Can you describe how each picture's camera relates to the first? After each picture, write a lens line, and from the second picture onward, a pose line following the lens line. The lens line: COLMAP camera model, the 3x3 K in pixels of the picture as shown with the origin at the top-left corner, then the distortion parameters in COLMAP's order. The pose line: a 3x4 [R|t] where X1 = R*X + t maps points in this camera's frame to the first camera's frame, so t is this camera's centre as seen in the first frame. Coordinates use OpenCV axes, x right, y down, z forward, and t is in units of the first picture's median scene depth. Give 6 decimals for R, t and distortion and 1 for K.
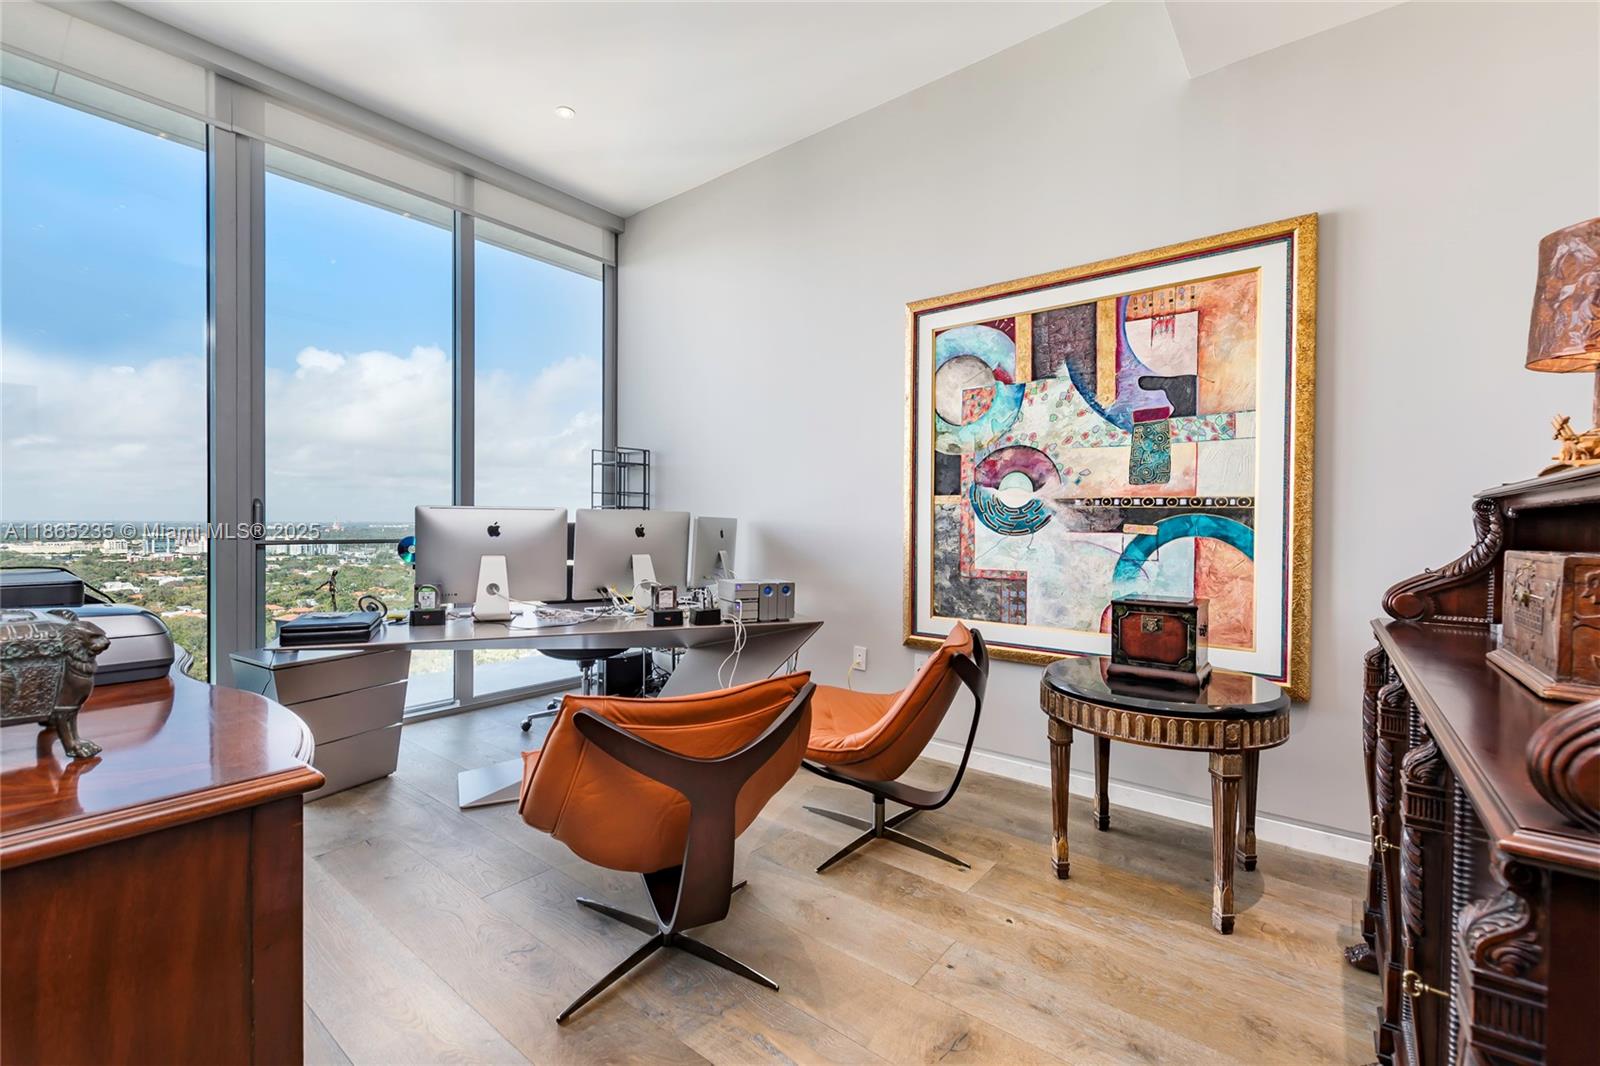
lens RADIAL K [[682.7, 0, 805.6], [0, 682.7, 531.5], [0, 0, 1]] dist [-0.000939, -0.000077]
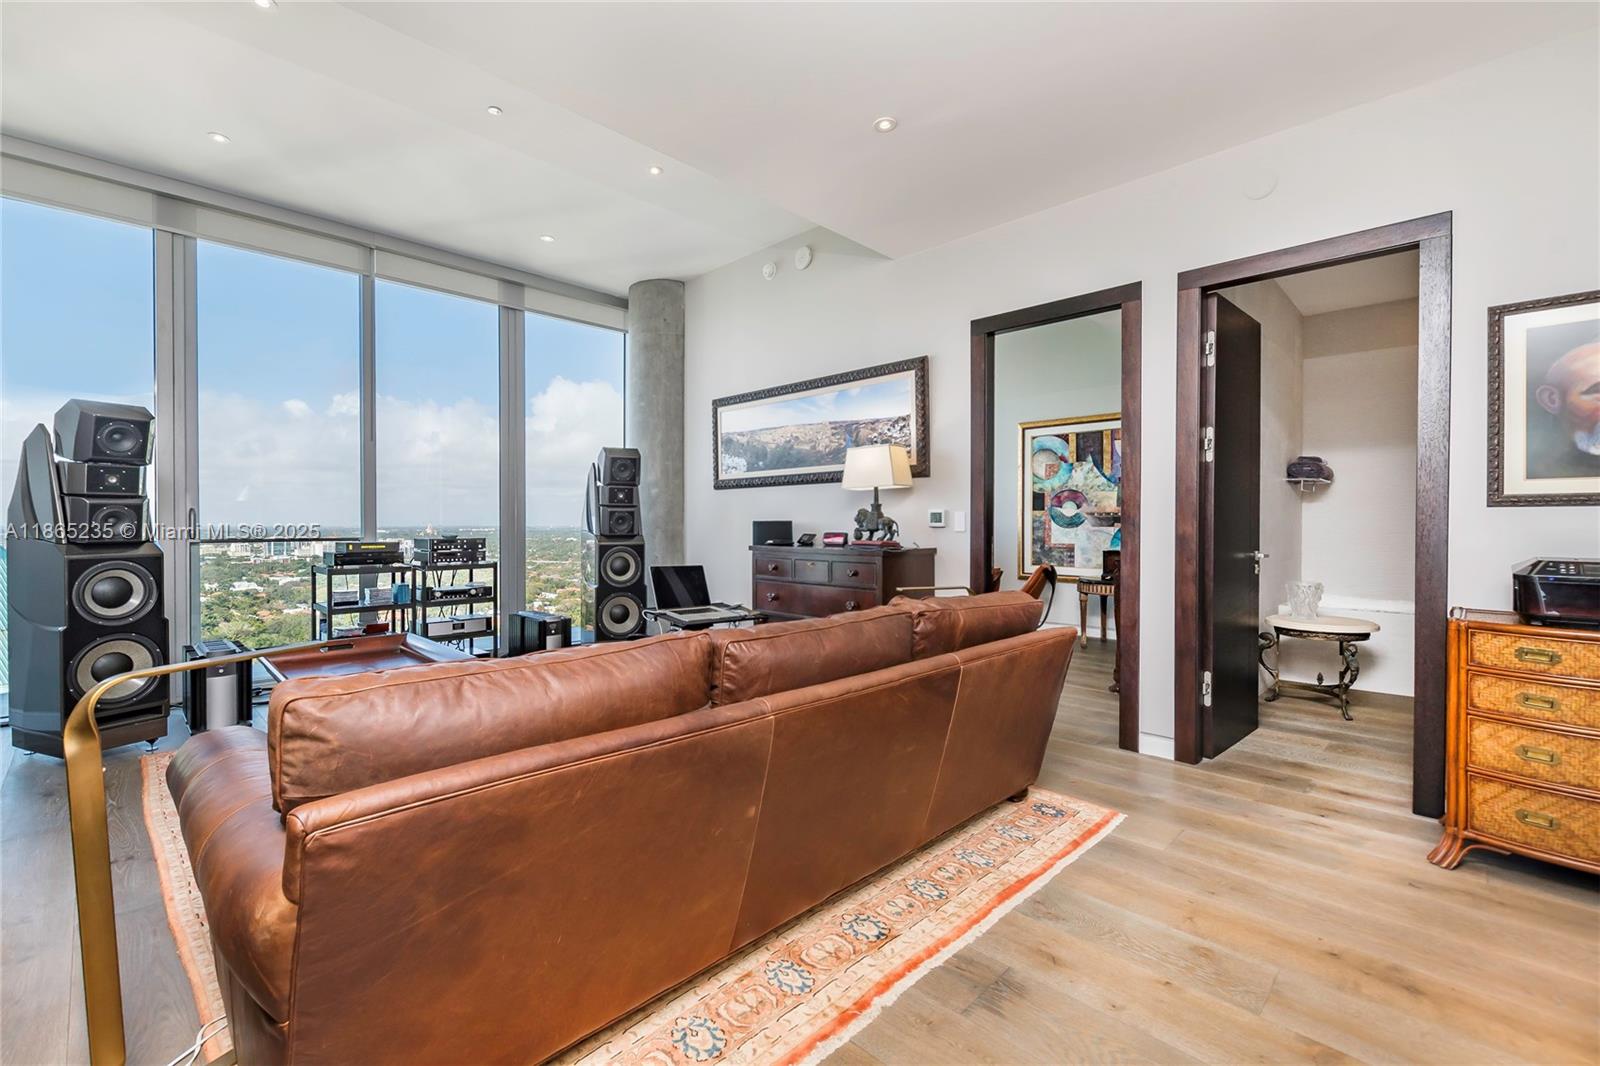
lens RADIAL K [[682.7, 0, 803.1], [0, 682.7, 532.0], [0, 0, 1]] dist [-0.000939, -0.000077]
pose [[0.994511, -0.005152, -0.104508, -0.347374], [0.005015, 0.999986, -0.001574, 0.017302], [0.104515, 0.001041, 0.994523, -1.390014]]
